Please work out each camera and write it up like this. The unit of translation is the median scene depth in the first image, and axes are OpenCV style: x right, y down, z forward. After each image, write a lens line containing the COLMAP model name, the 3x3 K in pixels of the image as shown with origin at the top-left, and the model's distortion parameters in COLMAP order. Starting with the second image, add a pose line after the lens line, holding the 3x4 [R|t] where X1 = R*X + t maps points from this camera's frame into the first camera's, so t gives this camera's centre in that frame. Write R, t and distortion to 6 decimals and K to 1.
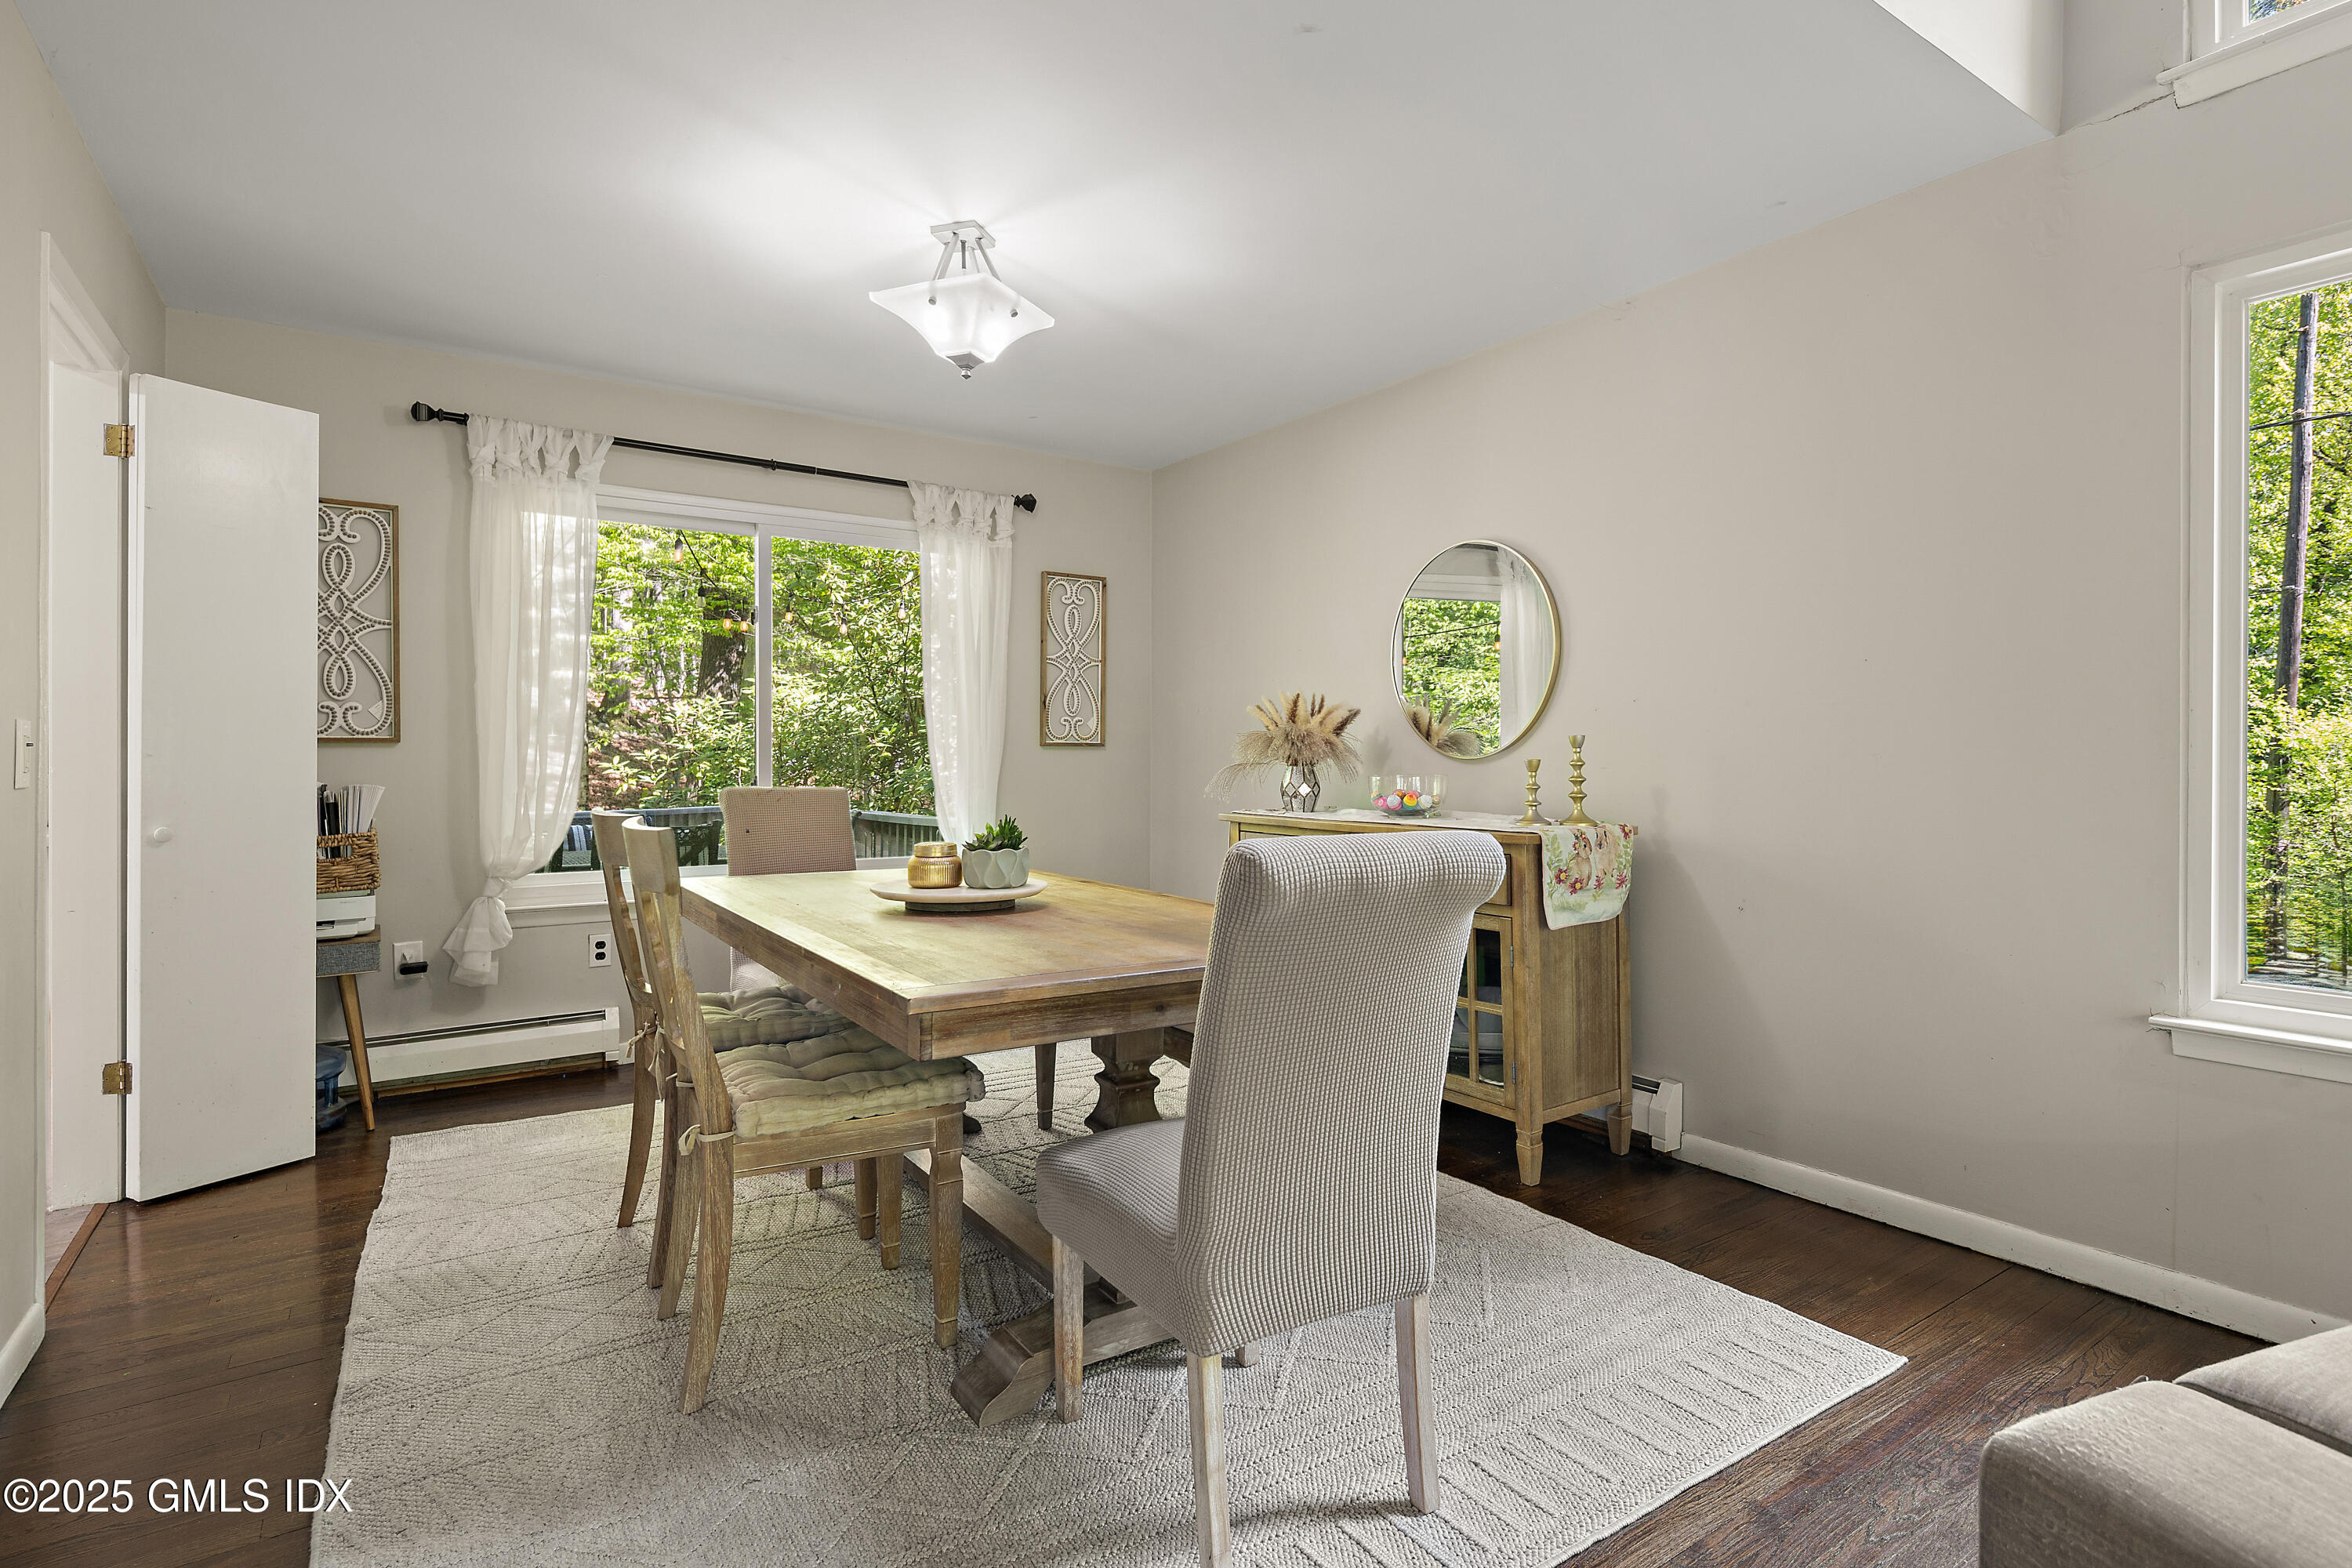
lens RADIAL K [[1148.2, 0, 1196.8], [0, 1148.2, 761.7], [0, 0, 1]] dist [0.005983, -0.002681]
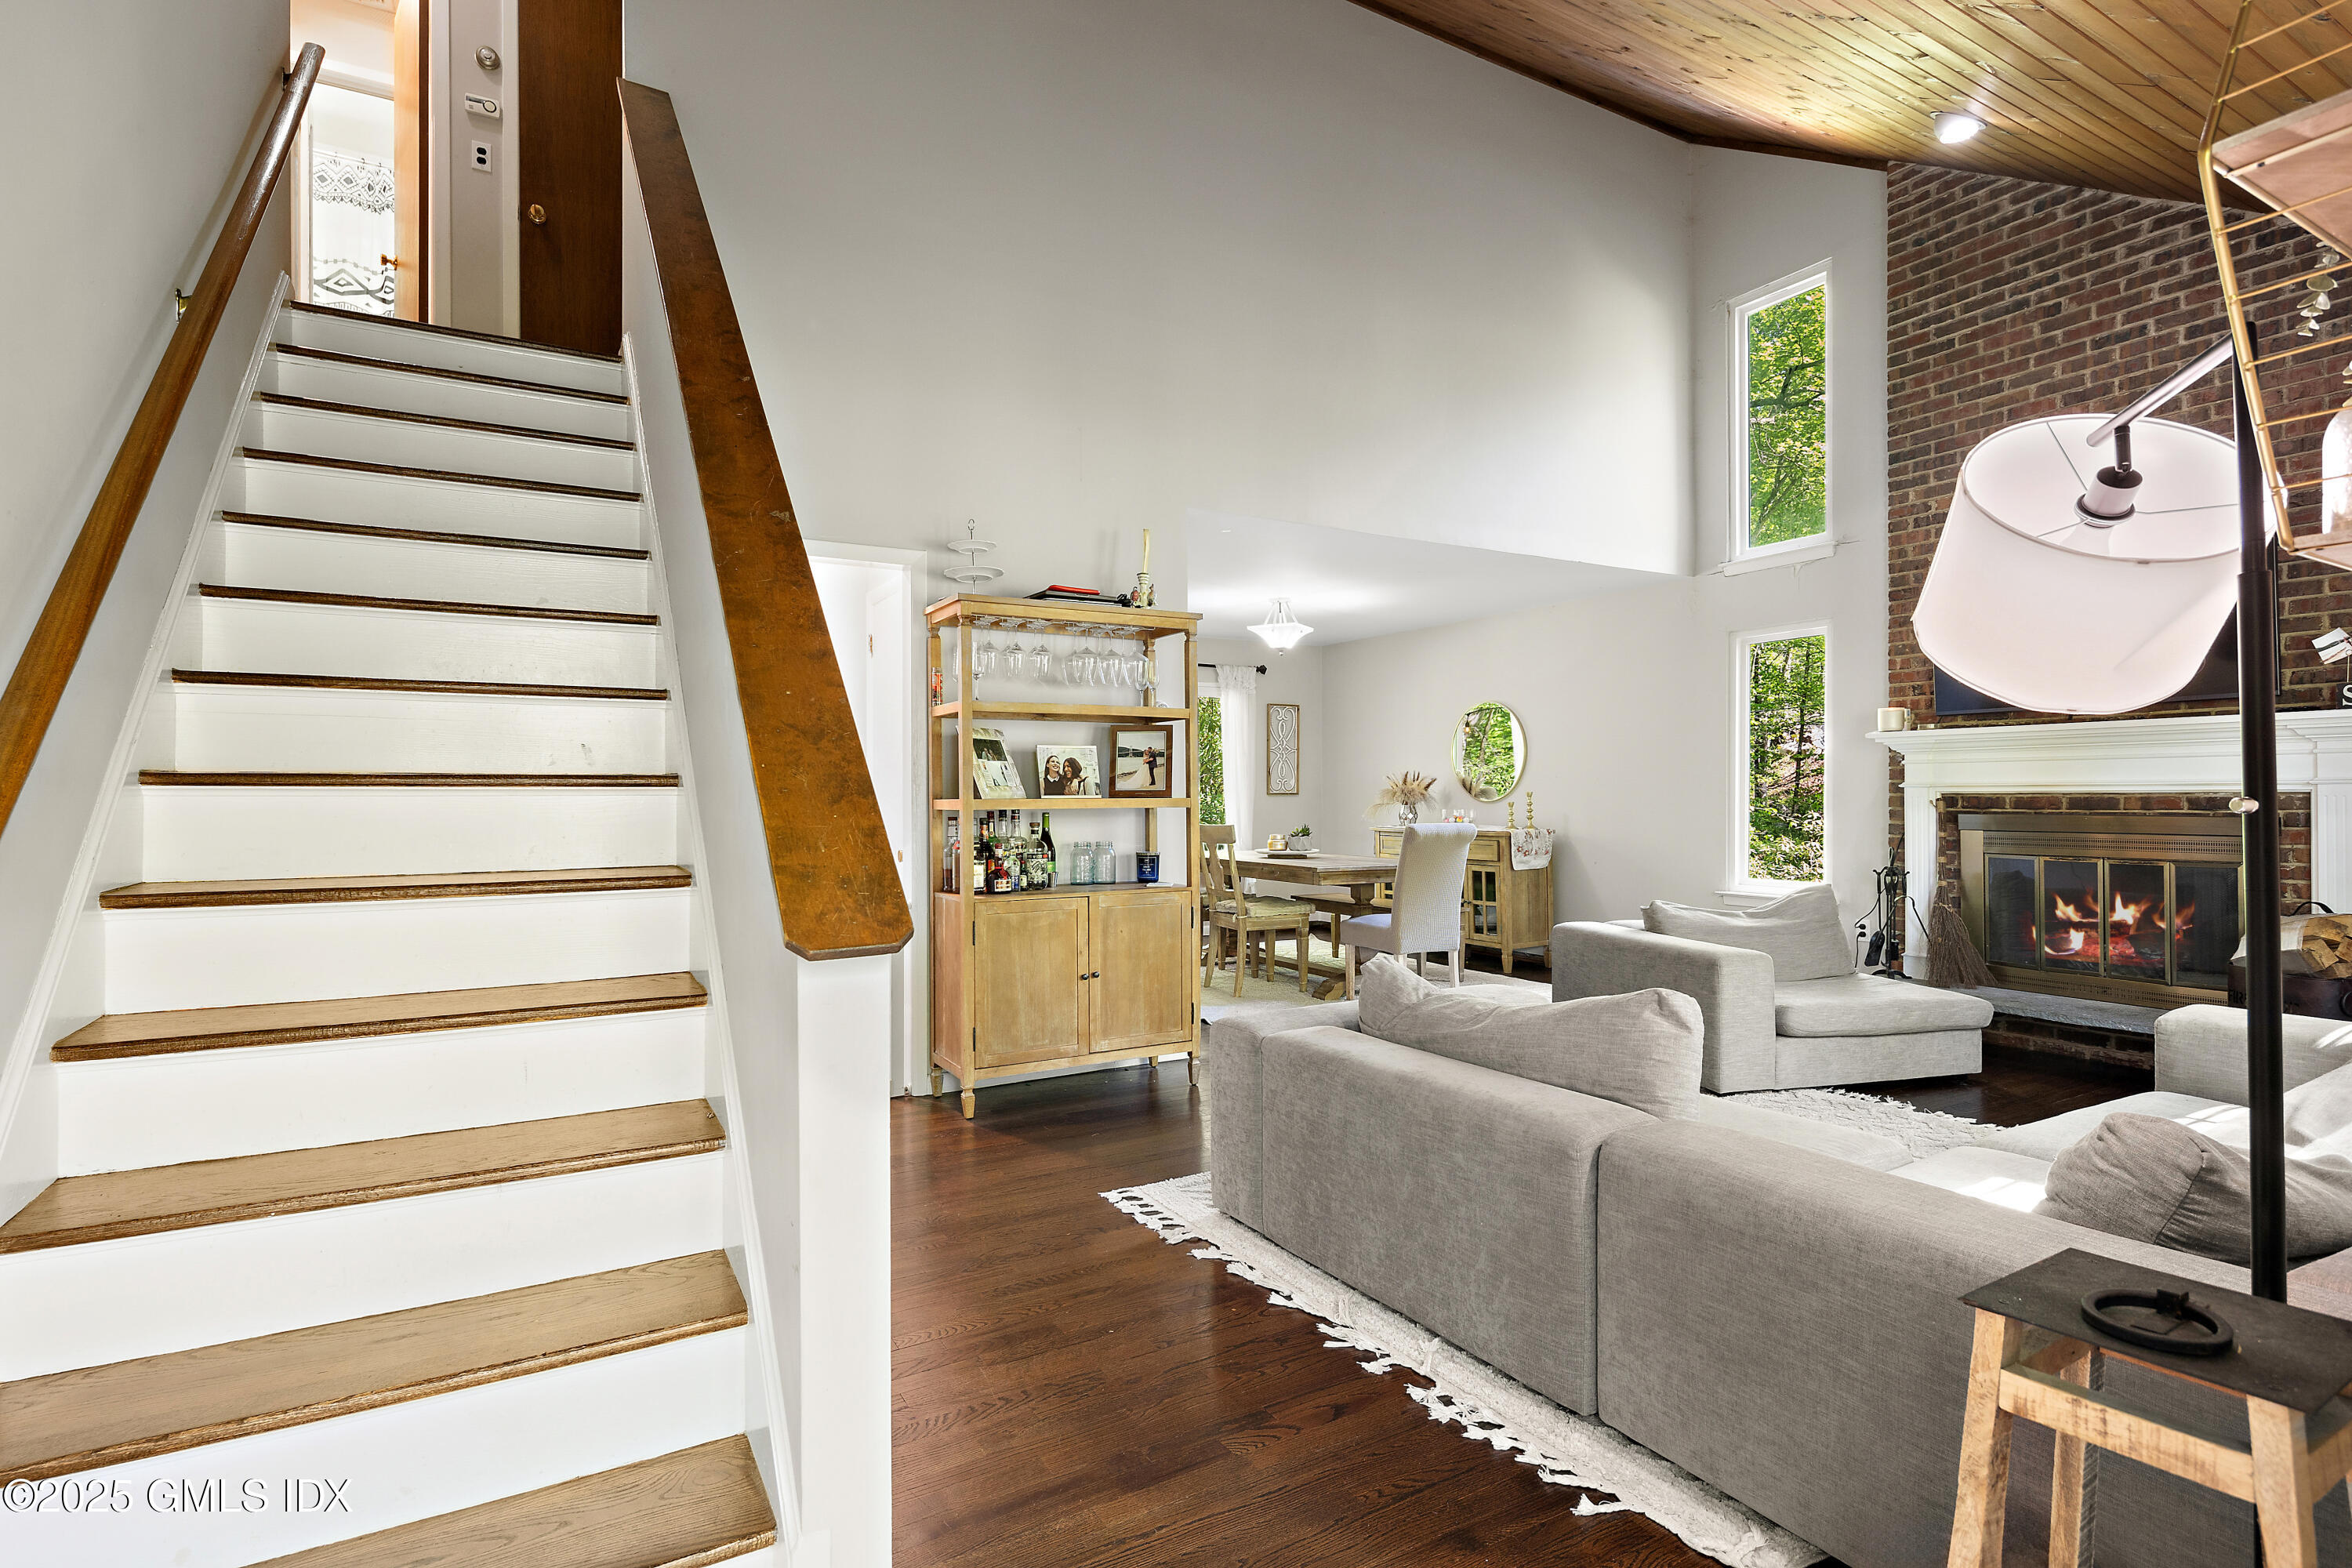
lens RADIAL K [[1148.2, 0, 1178.6], [0, 1148.2, 798.9], [0, 0, 1]] dist [0.005983, -0.002681]
pose [[0.997144, -0.002361, -0.075484, -0.216694], [0.002219, 0.999996, -0.001957, -0.005353], [0.075488, 0.001784, 0.997145, -1.443745]]
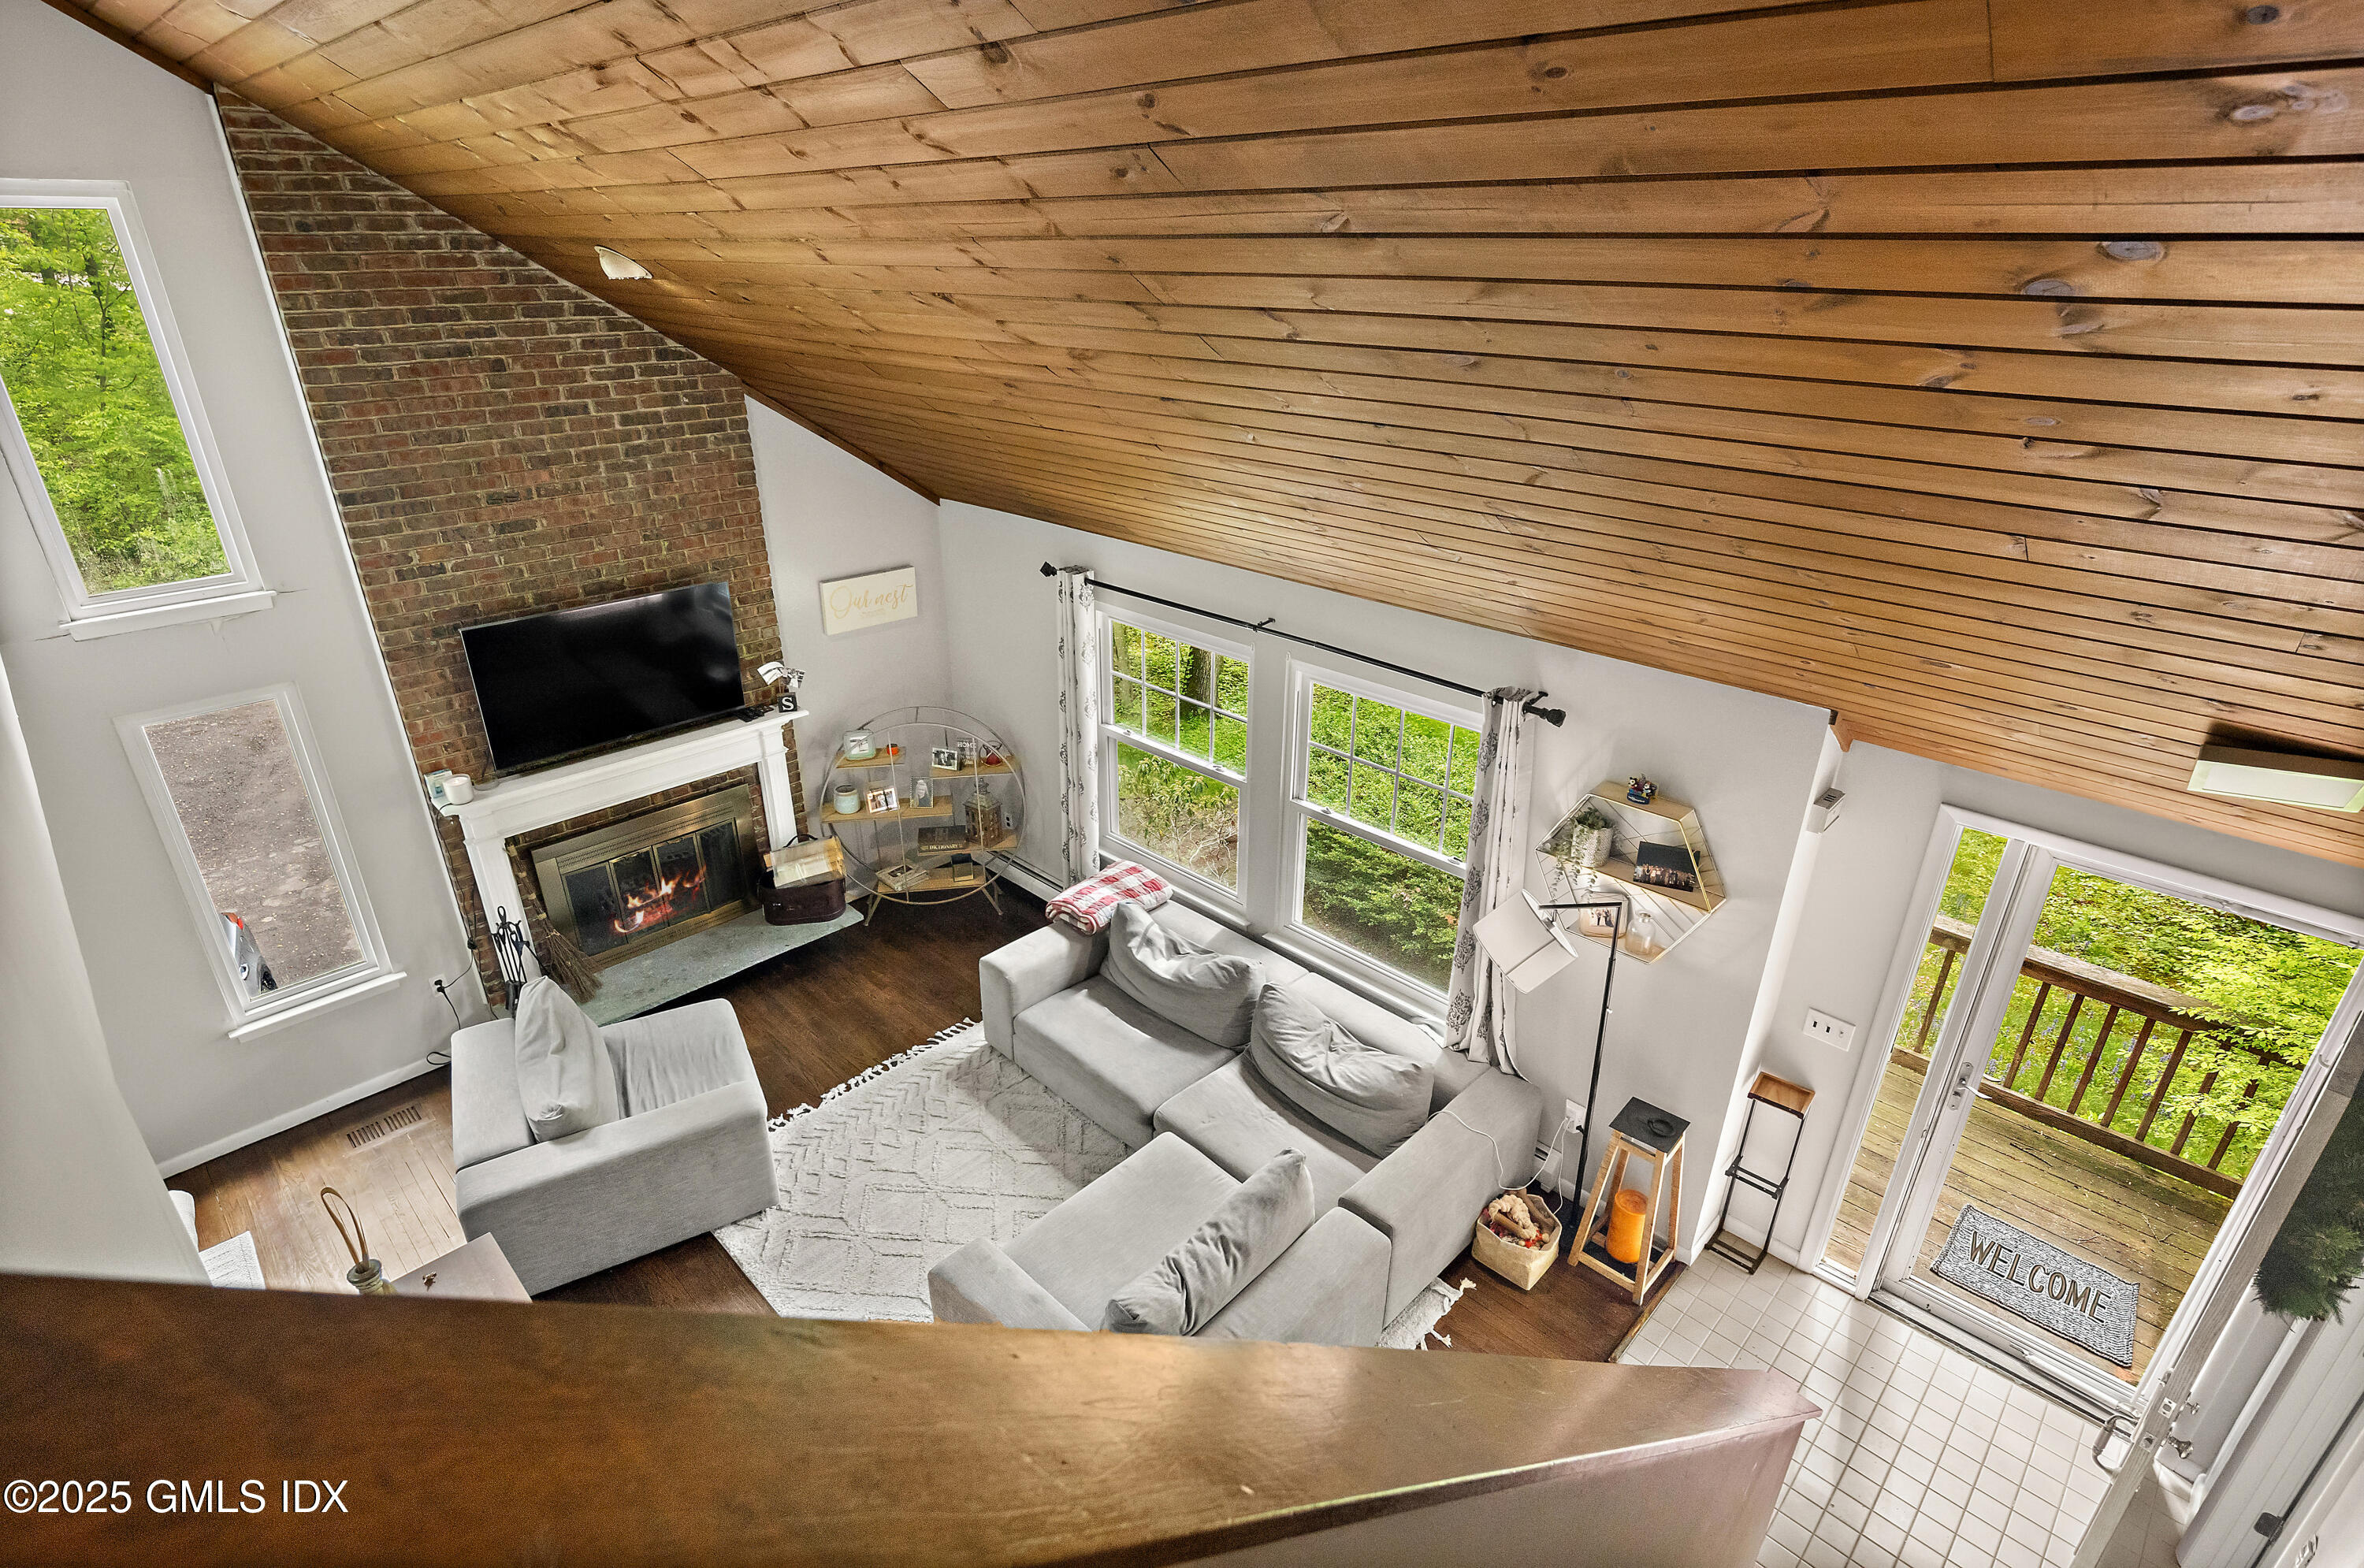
lens RADIAL K [[1154.0, 0, 1185.2], [0, 1154.0, 786.5], [0, 0, 1]] dist [0.005983, -0.002681]
pose [[-0.203201, -0.420716, 0.884142, -0.965190], [-0.006043, 0.903503, 0.428540, -0.867293], [-0.979118, 0.081737, -0.186135, -0.308759]]
